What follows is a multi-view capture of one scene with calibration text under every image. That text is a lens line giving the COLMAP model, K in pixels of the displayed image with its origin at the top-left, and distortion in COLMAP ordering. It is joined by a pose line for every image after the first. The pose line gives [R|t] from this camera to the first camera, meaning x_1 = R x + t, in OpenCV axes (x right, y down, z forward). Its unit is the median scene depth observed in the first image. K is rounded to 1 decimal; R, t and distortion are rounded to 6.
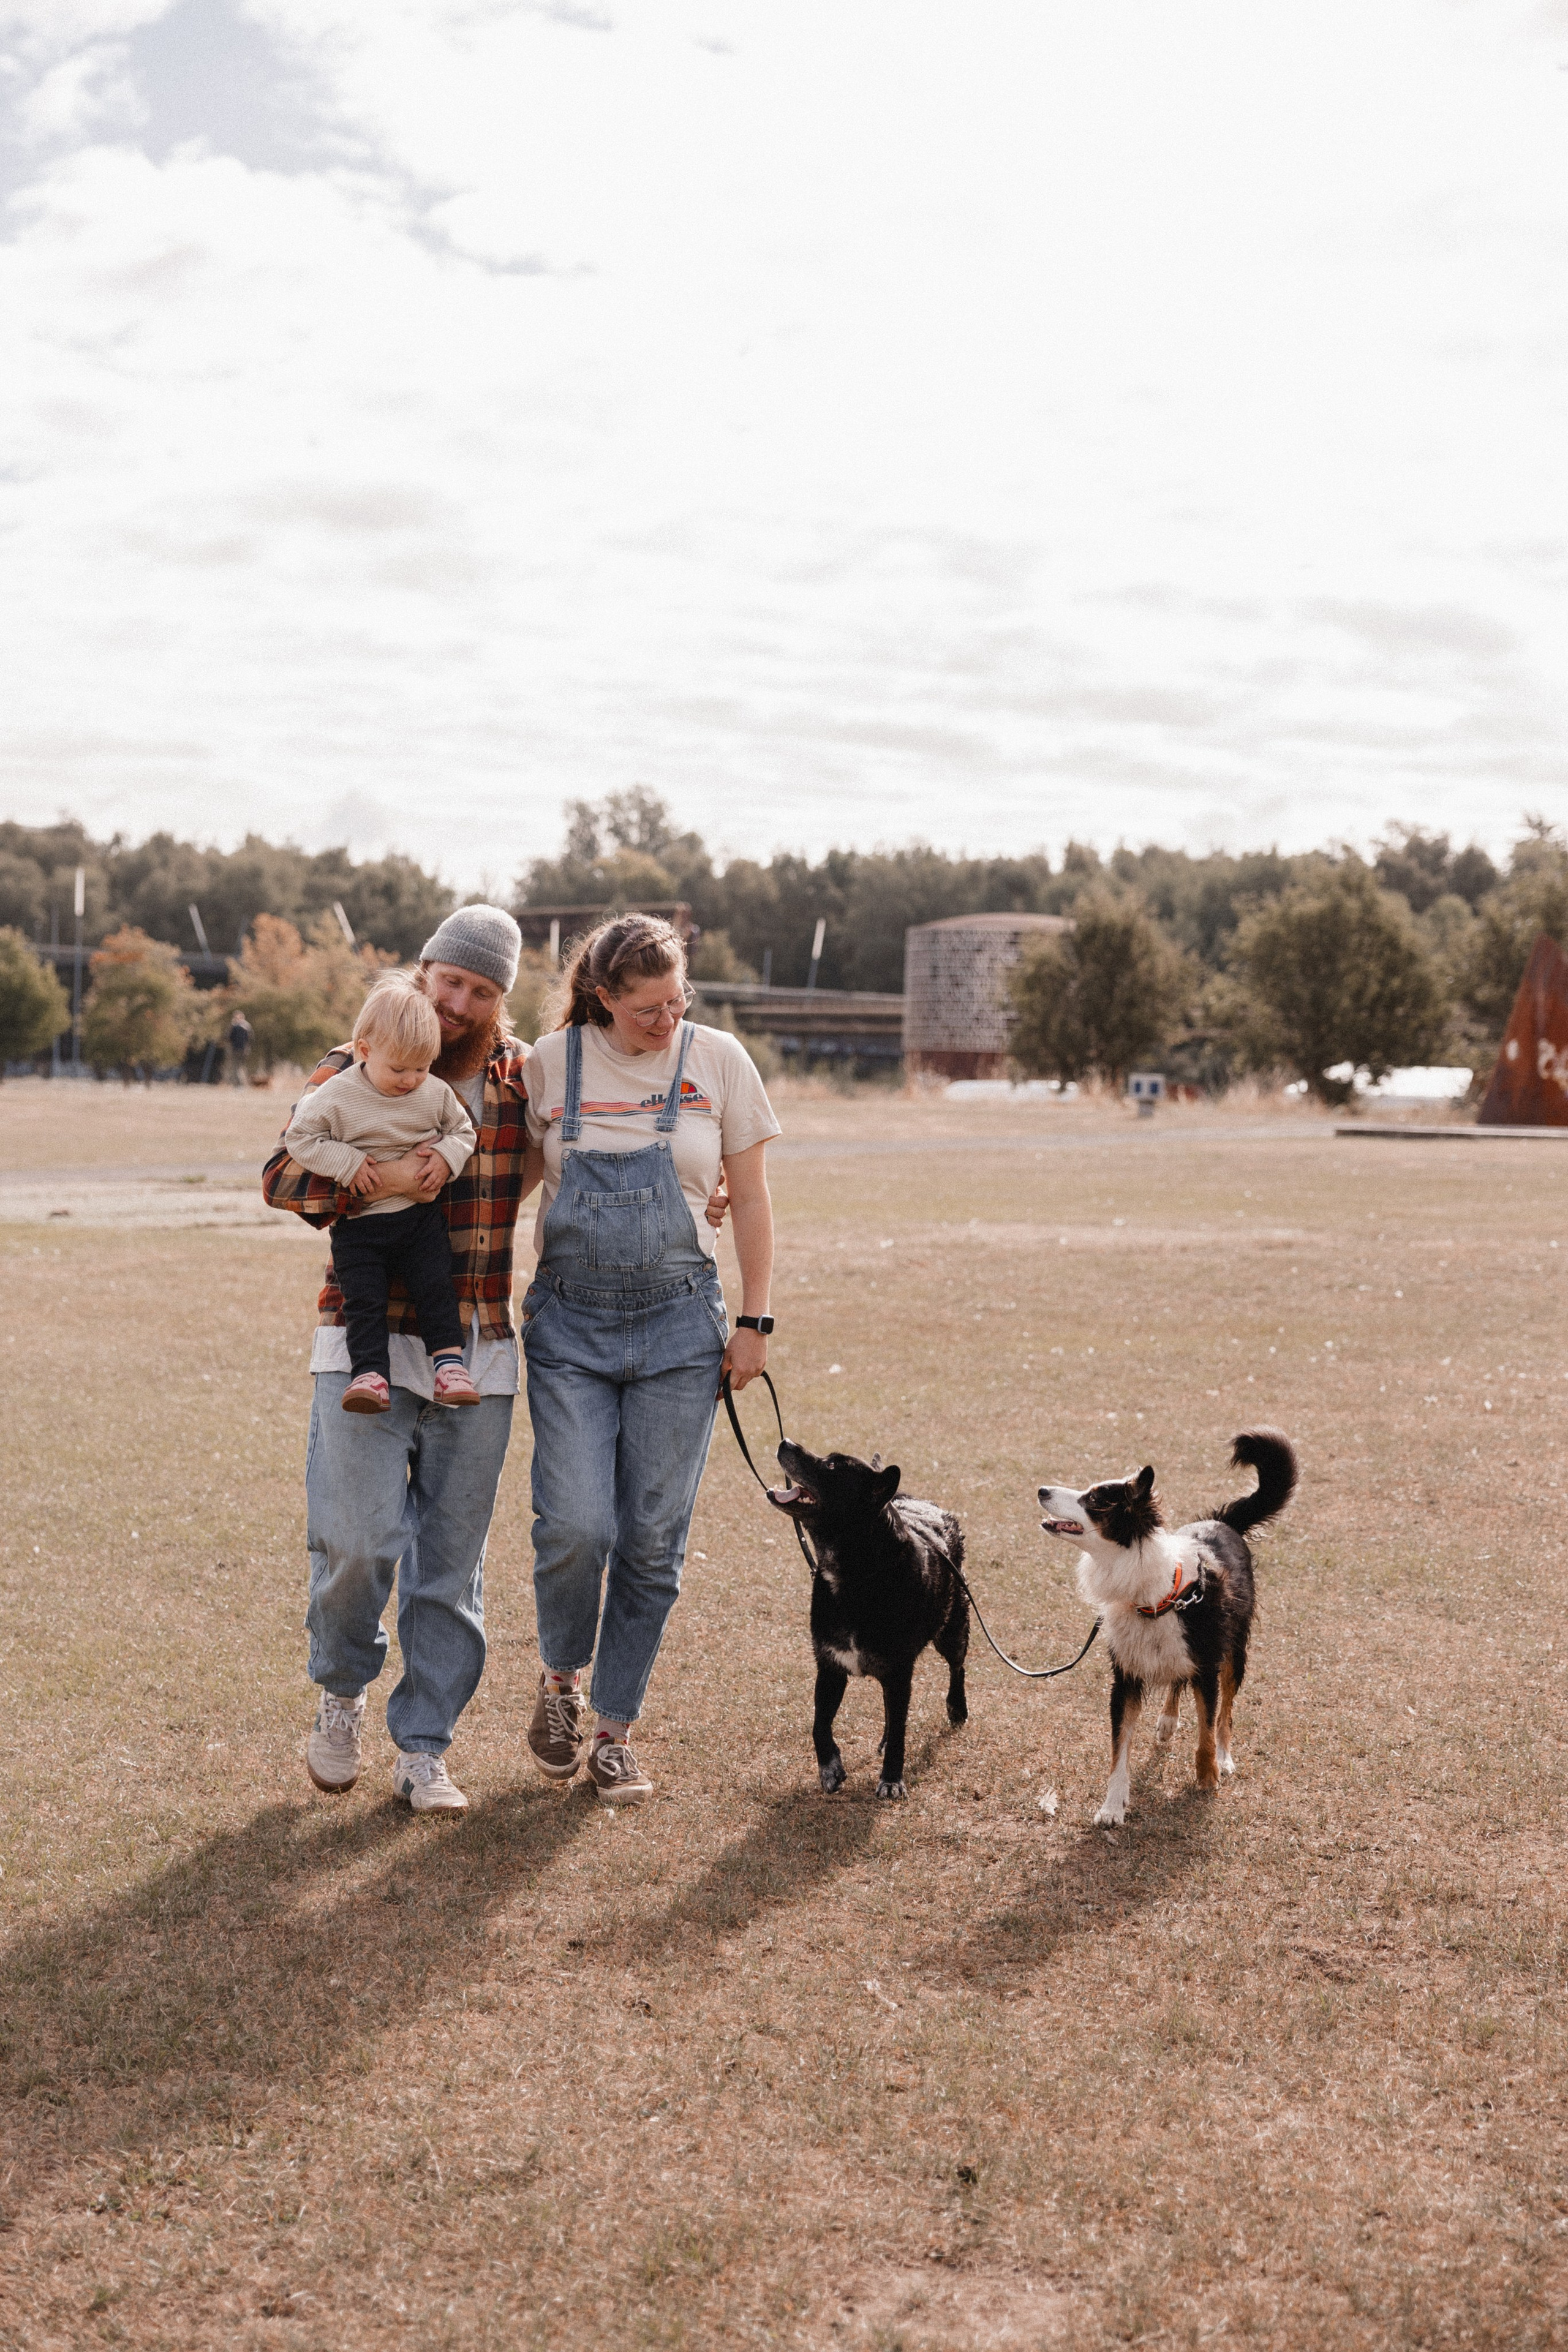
lens RADIAL K [[3771.6, 0, 784.0], [0, 3771.6, 1176.0], [0, 0, 1]] dist [0.146742, -1.576464]
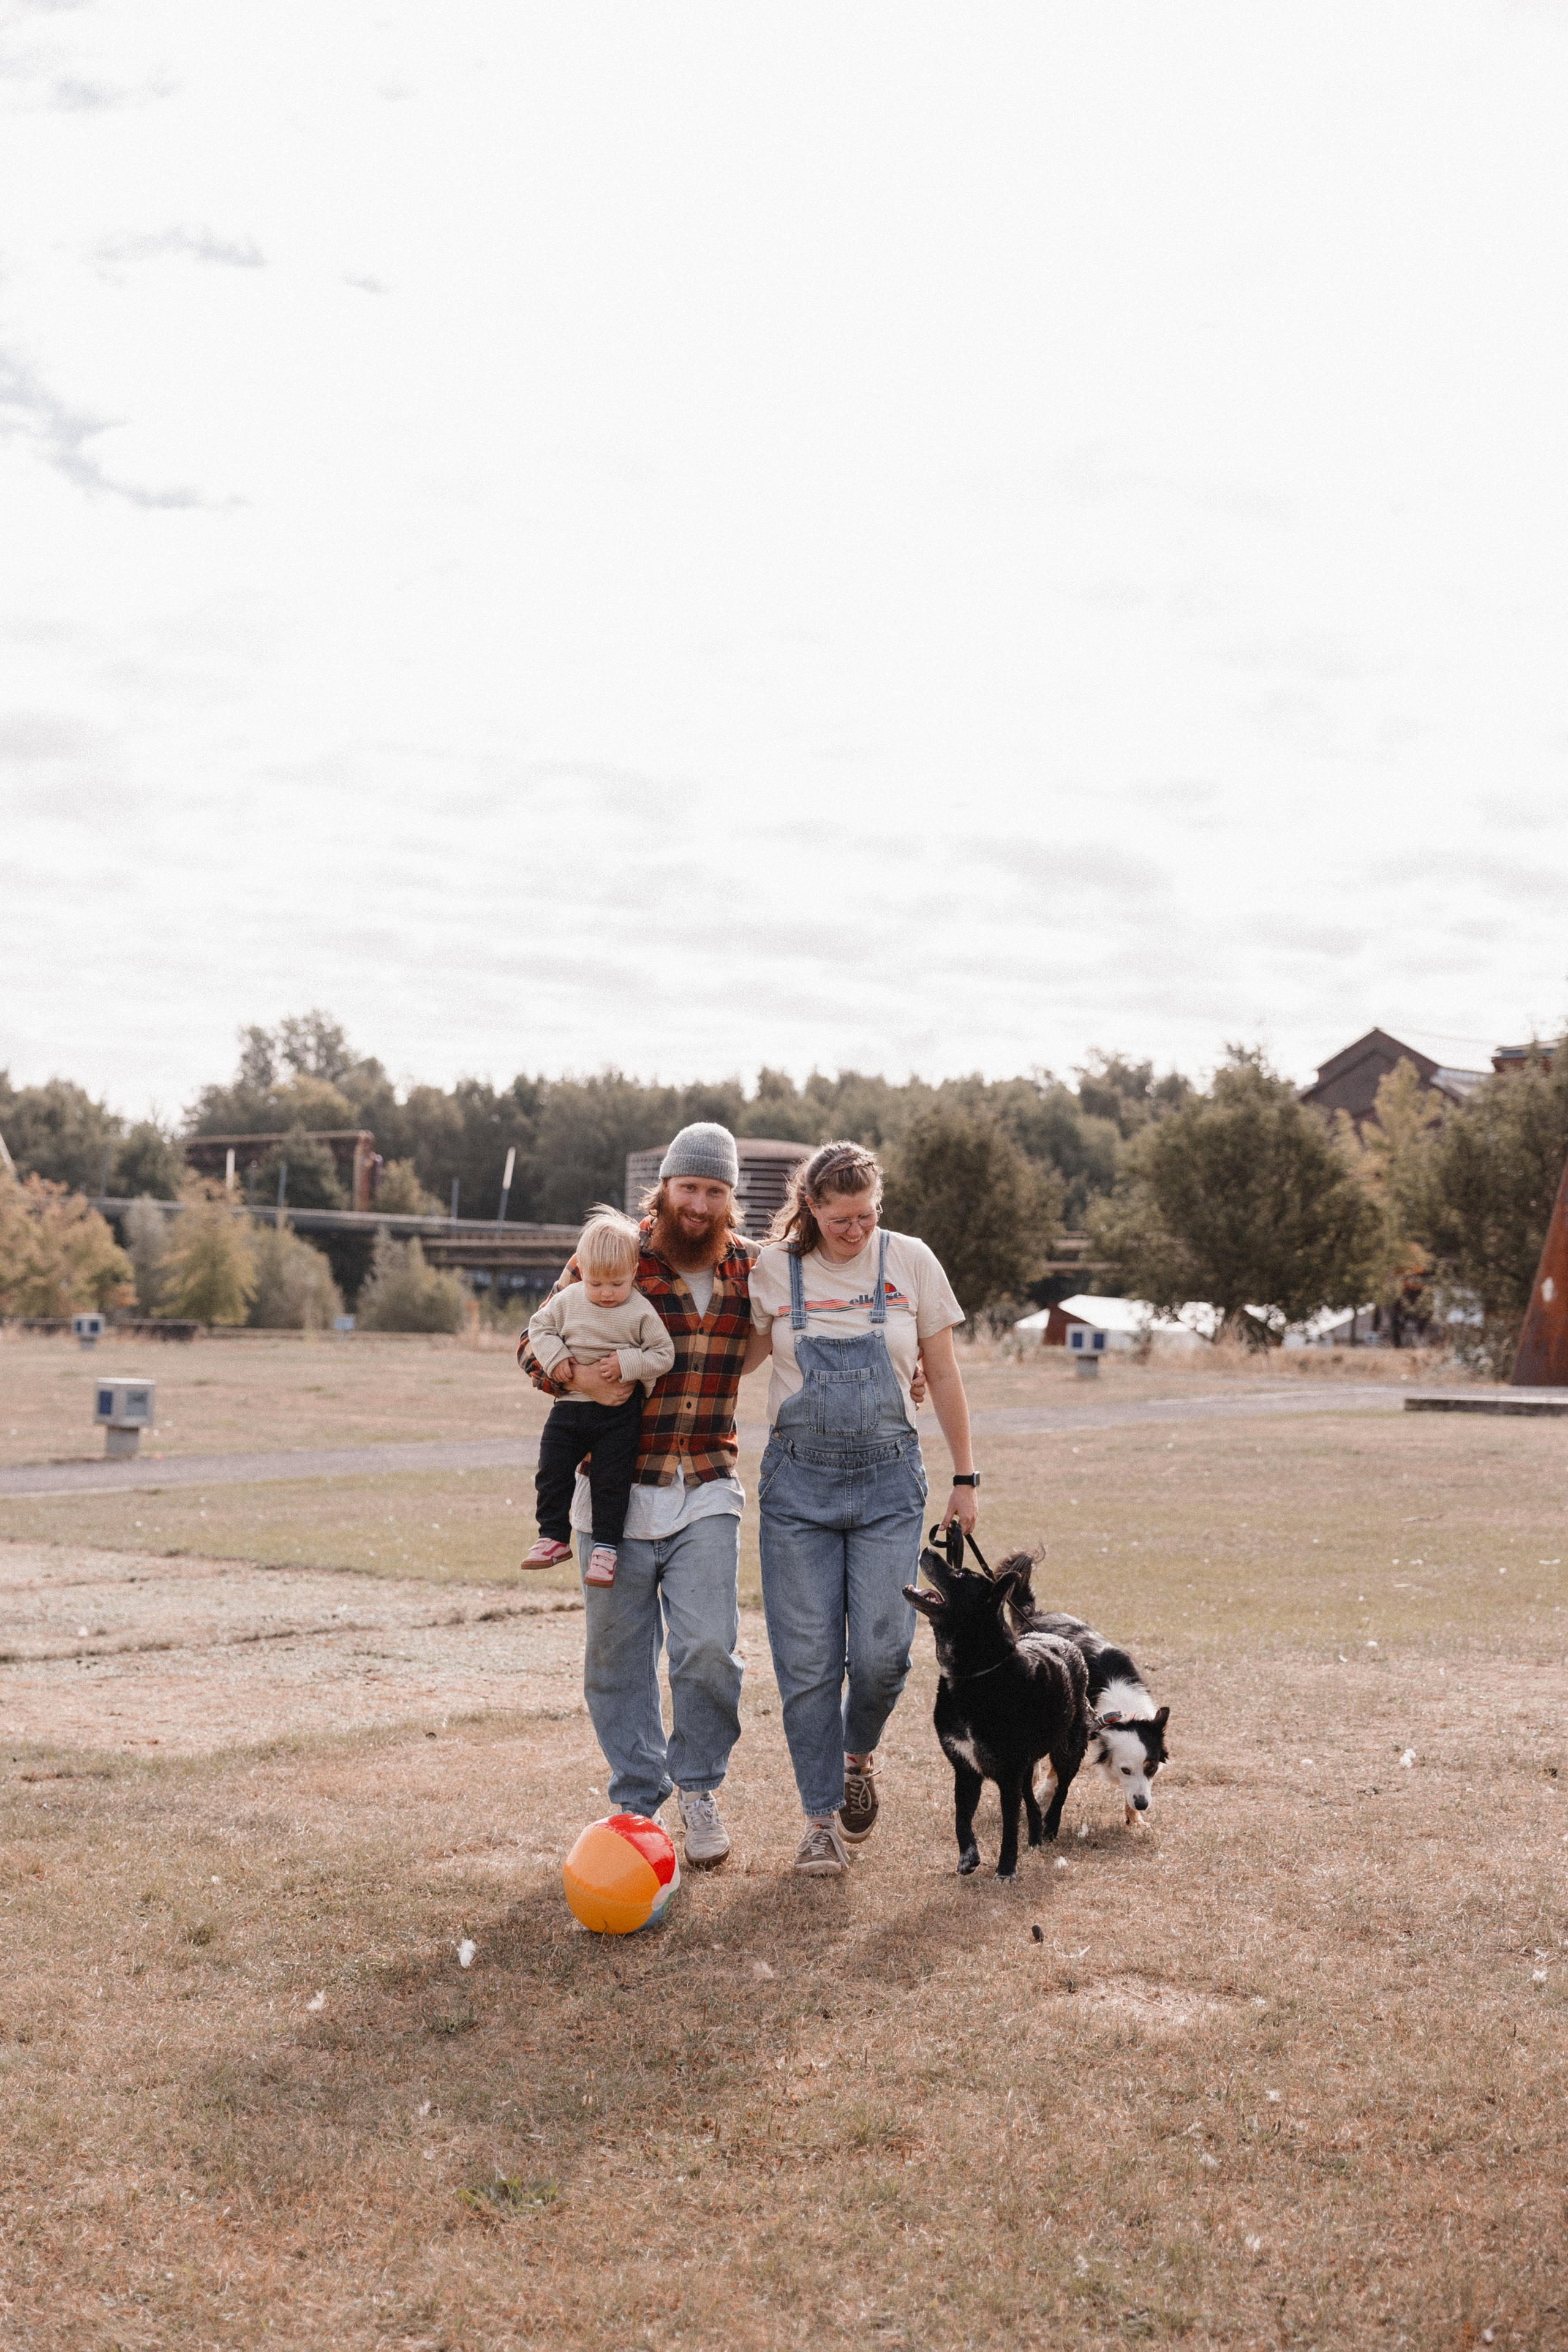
lens RADIAL K [[3503.9, 0, 784.0], [0, 3503.9, 1176.0], [0, 0, 1]] dist [0.077697, -0.020904]
pose [[0.993780, -0.002714, 0.111329, -0.019999], [0.009705, 0.998010, -0.062306, -0.004818], [-0.110938, 0.062999, 0.991829, 0.109741]]
